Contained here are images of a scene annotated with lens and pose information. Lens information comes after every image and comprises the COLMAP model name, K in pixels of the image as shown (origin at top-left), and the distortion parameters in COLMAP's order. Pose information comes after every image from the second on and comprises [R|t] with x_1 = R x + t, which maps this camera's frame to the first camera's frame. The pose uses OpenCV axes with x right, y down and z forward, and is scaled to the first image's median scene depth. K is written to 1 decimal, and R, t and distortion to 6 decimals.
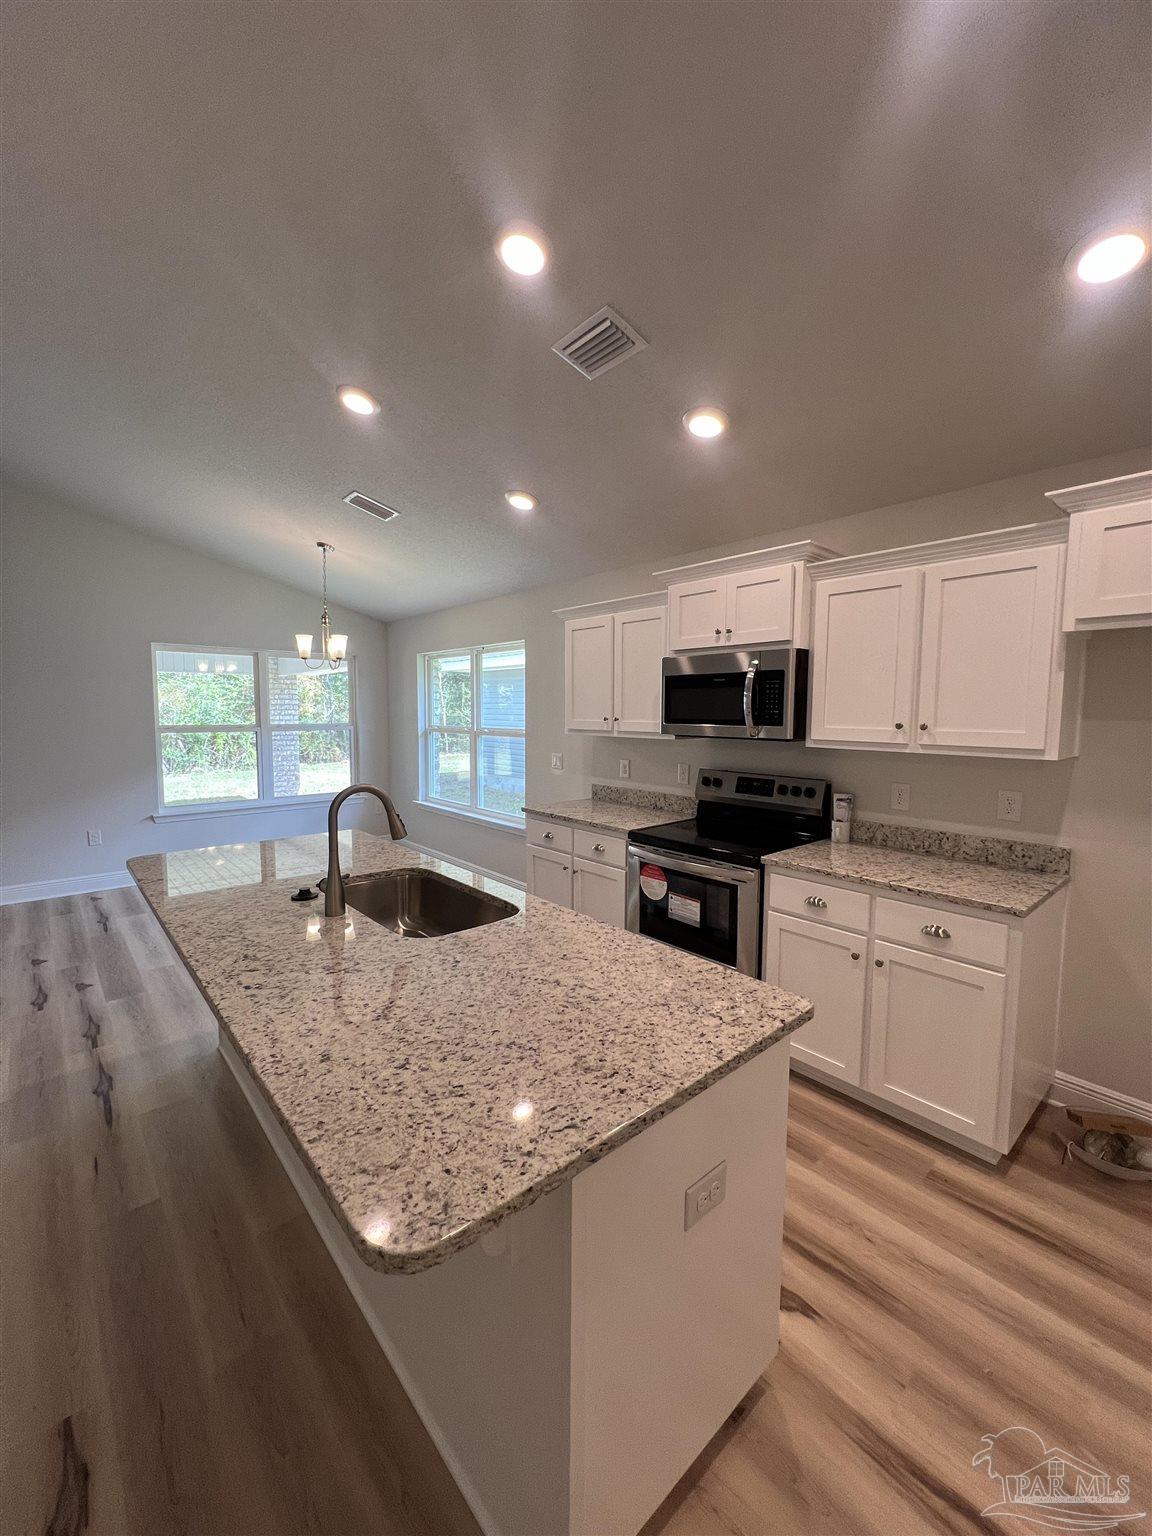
lens RADIAL K [[627.2, 0, 606.3], [0, 627.2, 766.1], [0, 0, 1]] dist [0.008682, -0.000344]
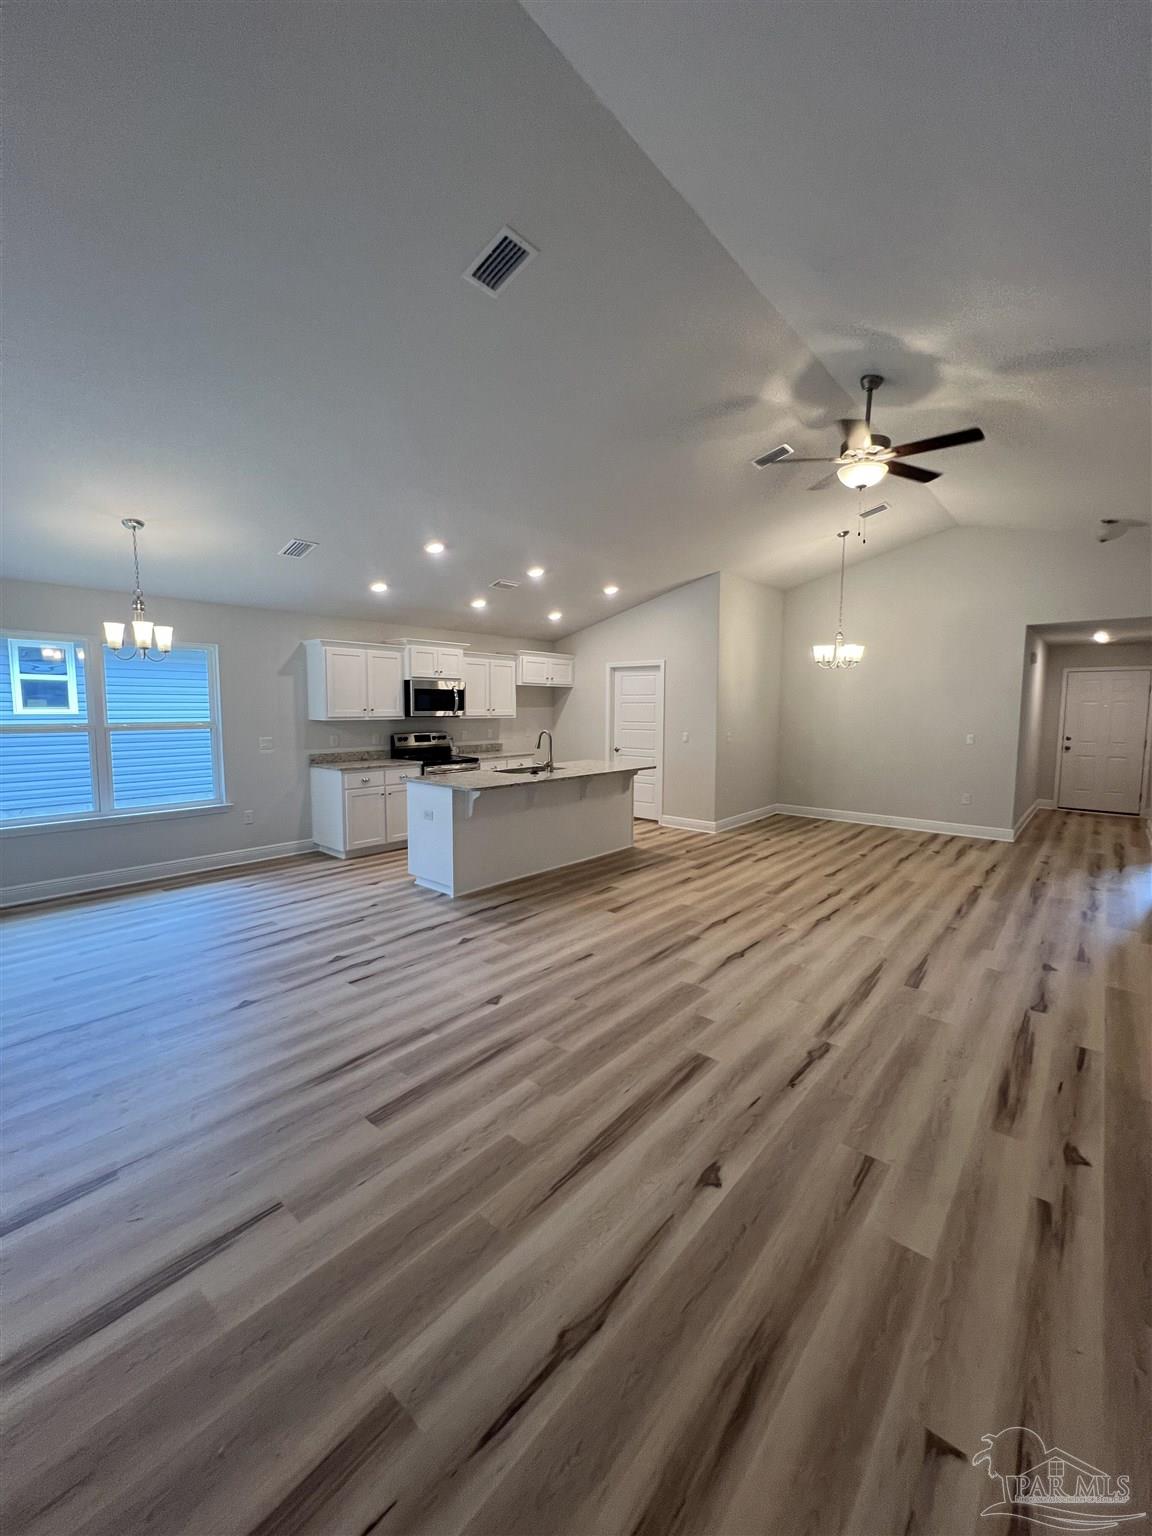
lens RADIAL K [[682.6, 0, 544.5], [0, 682.6, 764.8], [0, 0, 1]] dist [0.016887, -0.000002]
pose [[-0.087103, -0.106560, 0.990484, -2.199547], [0.073044, 0.990903, 0.113028, -0.117027], [-0.993518, 0.082194, -0.078527, 0.750453]]
